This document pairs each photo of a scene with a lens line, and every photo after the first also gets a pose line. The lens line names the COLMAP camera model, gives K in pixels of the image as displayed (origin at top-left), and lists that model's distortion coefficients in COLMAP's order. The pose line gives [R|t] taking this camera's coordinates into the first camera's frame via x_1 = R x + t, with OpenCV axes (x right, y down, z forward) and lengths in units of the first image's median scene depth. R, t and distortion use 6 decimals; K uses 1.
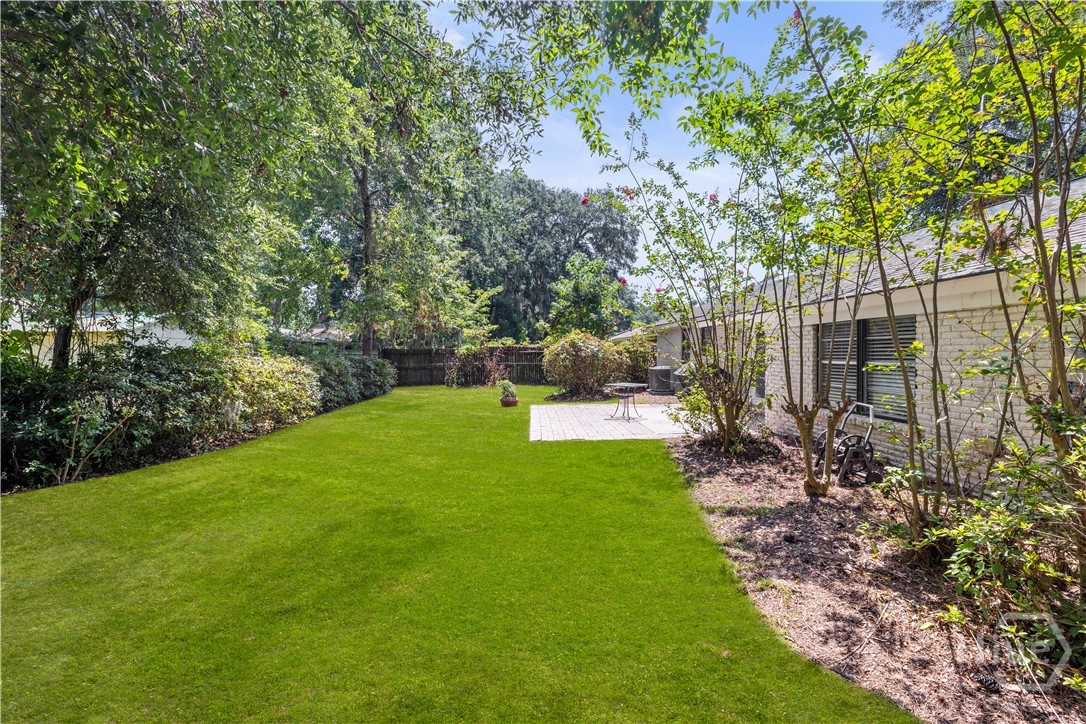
lens RADIAL K [[461.6, 0, 539.4], [0, 461.6, 366.4], [0, 0, 1]] dist [0.003257, 0.000539]
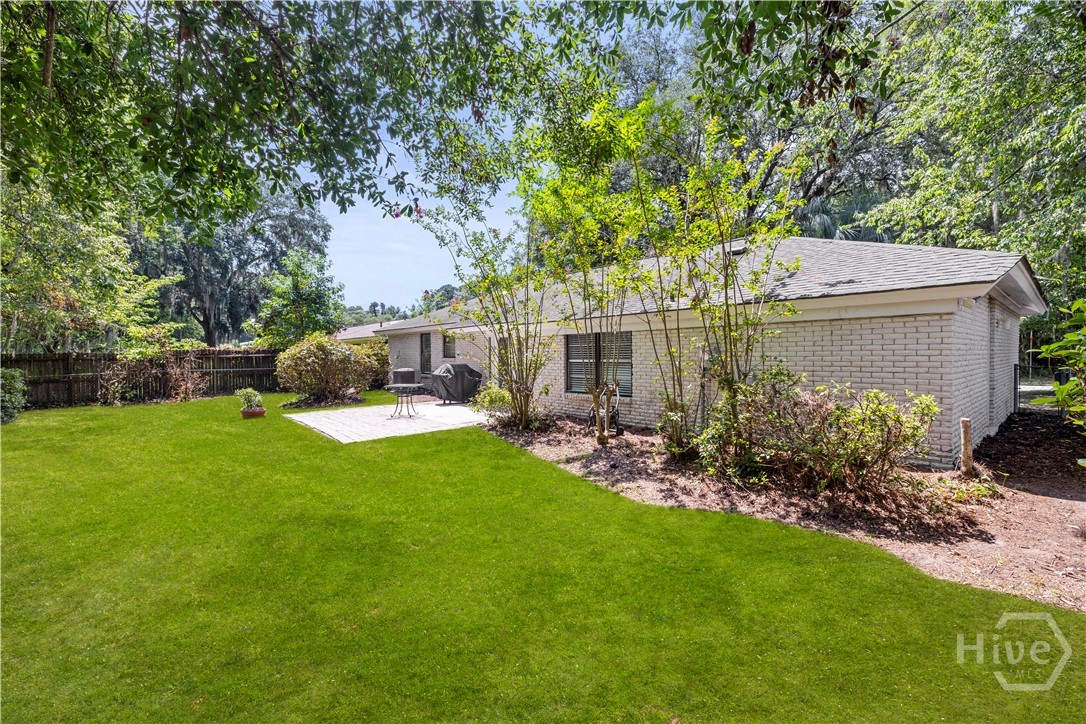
lens RADIAL K [[461.6, 0, 548.7], [0, 461.6, 365.3], [0, 0, 1]] dist [0.003257, 0.000539]
pose [[0.781658, -0.021723, 0.623328, -0.141095], [0.027025, 0.999634, 0.000947, 0.000310], [-0.623121, 0.016106, 0.781960, -0.034189]]
